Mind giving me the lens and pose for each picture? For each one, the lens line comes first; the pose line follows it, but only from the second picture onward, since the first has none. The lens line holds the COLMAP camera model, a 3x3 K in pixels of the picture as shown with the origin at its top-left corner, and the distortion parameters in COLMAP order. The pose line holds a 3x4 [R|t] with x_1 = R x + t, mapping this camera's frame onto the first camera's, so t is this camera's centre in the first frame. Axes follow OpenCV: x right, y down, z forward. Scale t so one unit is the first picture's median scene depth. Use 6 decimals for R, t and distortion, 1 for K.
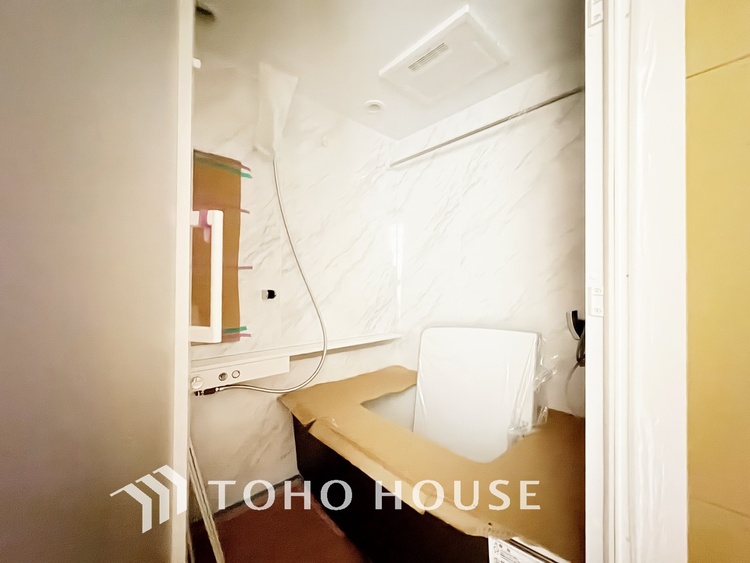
lens RADIAL K [[295.3, 0, 374.1], [0, 295.3, 284.1], [0, 0, 1]] dist [0.000881, 0.000125]
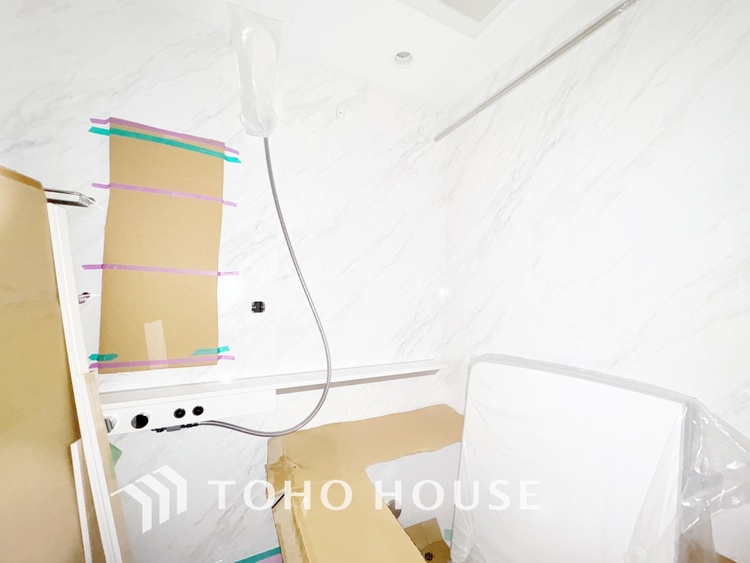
lens RADIAL K [[295.3, 0, 374.1], [0, 295.3, 284.1], [0, 0, 1]] dist [0.000881, 0.000125]
pose [[0.961941, 0.007123, -0.273163, 0.148193], [-0.013283, 0.999697, -0.020707, -0.013241], [0.272933, 0.023547, 0.961745, 0.301142]]
